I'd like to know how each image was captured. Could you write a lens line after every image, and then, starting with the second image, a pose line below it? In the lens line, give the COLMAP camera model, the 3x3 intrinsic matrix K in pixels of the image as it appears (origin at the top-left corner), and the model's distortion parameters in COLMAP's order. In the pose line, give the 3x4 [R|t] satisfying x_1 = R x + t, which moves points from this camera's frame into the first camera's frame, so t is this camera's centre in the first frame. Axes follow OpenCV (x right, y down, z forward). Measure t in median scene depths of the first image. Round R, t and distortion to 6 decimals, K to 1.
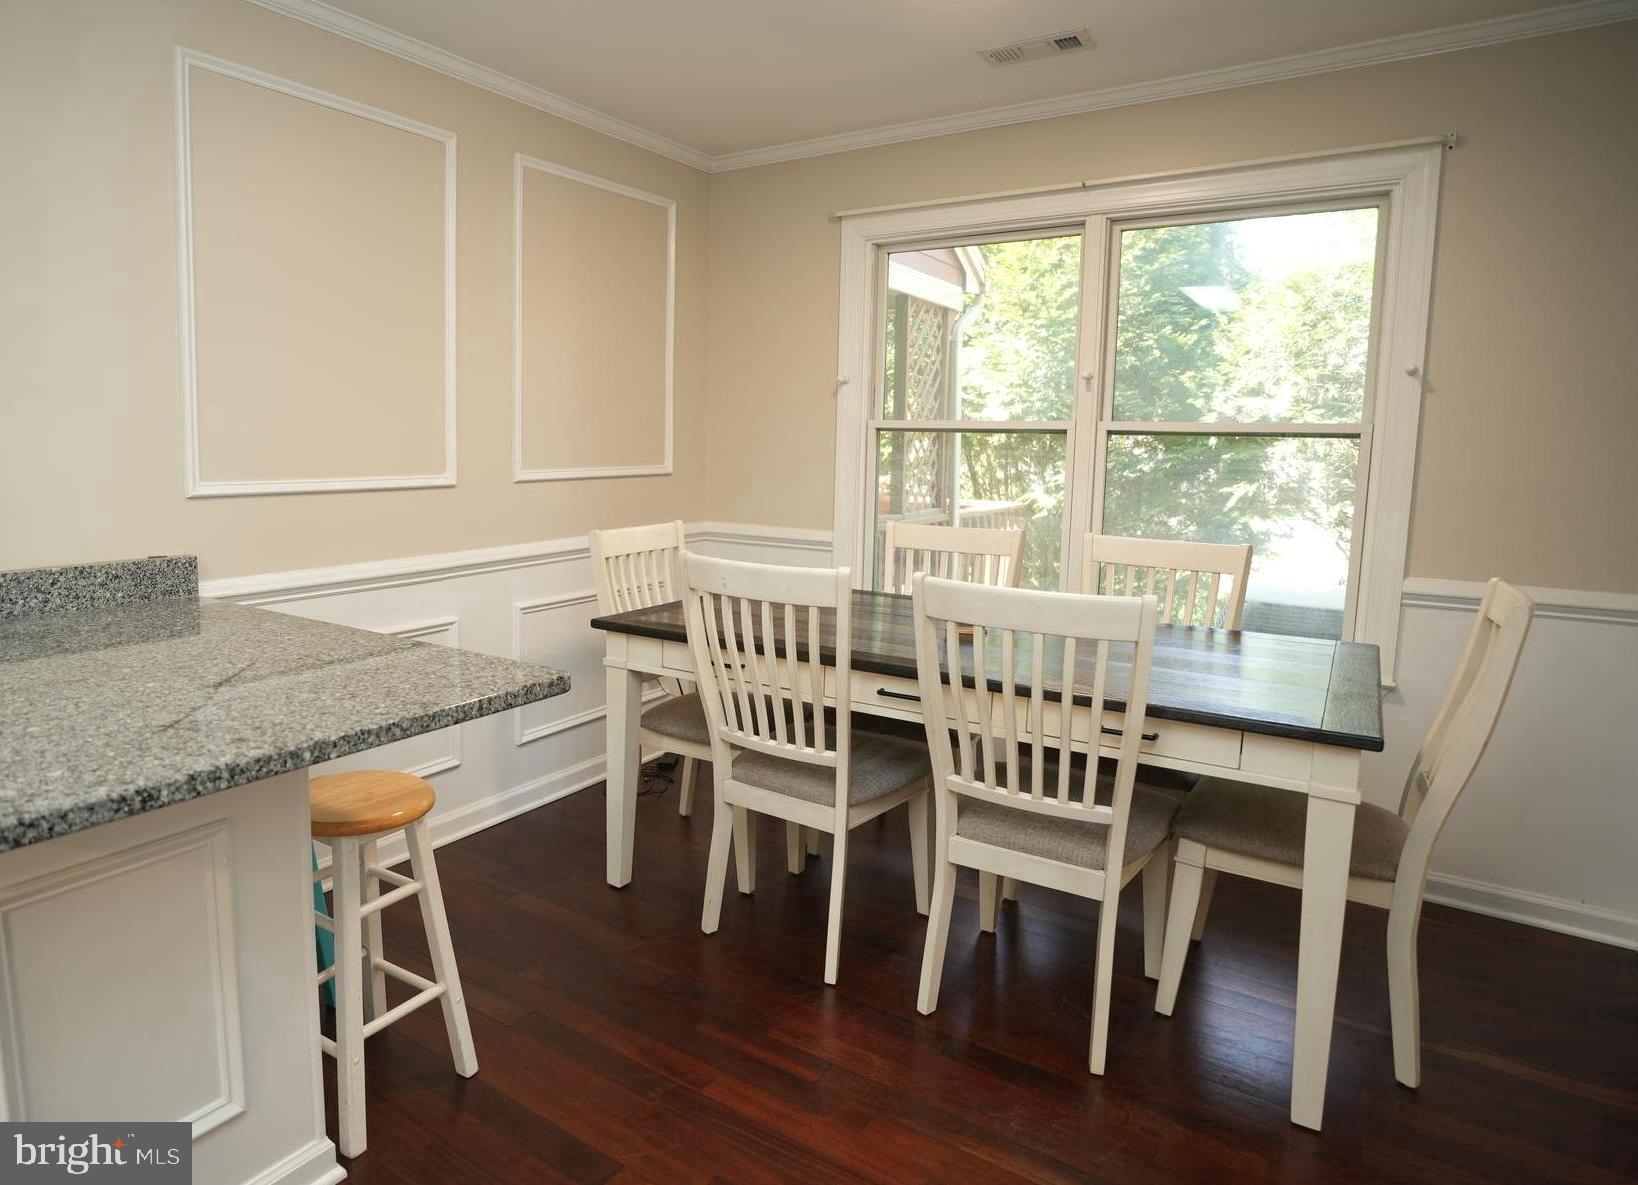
lens RADIAL K [[1014.0, 0, 651.6], [0, 1014.0, 551.5], [0, 0, 1]] dist [-0.044579, 0.006153]
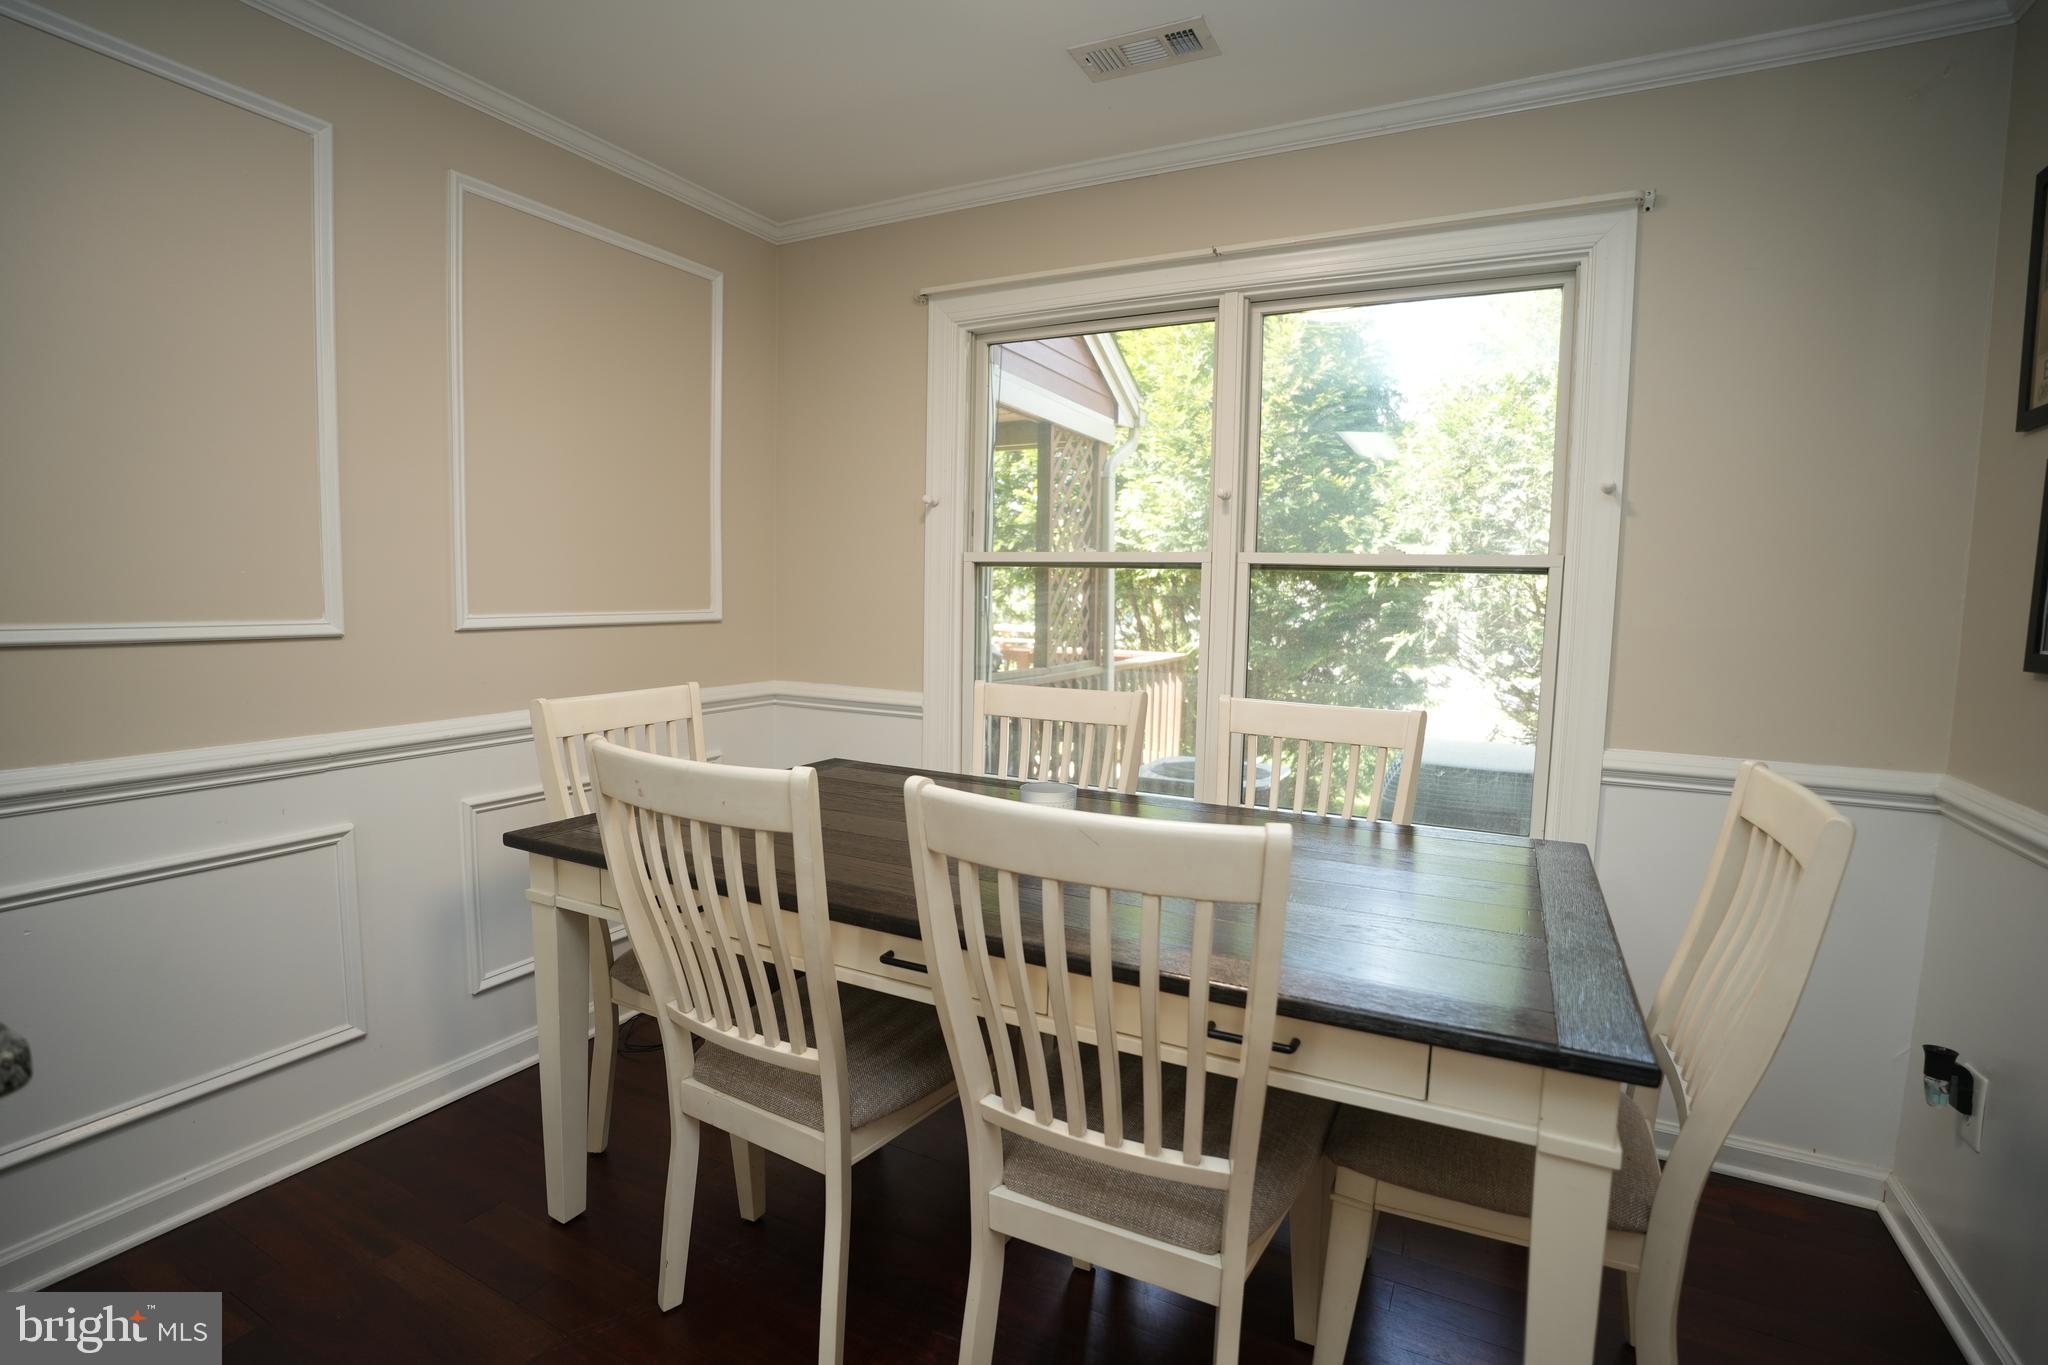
lens RADIAL K [[966.7, 0, 1024.0], [0, 966.7, 682.5], [0, 0, 1]] dist [-0.071983, 0.029891]
pose [[0.986842, -0.008522, 0.161461, 0.154448], [0.011384, 0.999794, -0.016811, -0.016413], [-0.161285, 0.018428, 0.986736, 0.280115]]
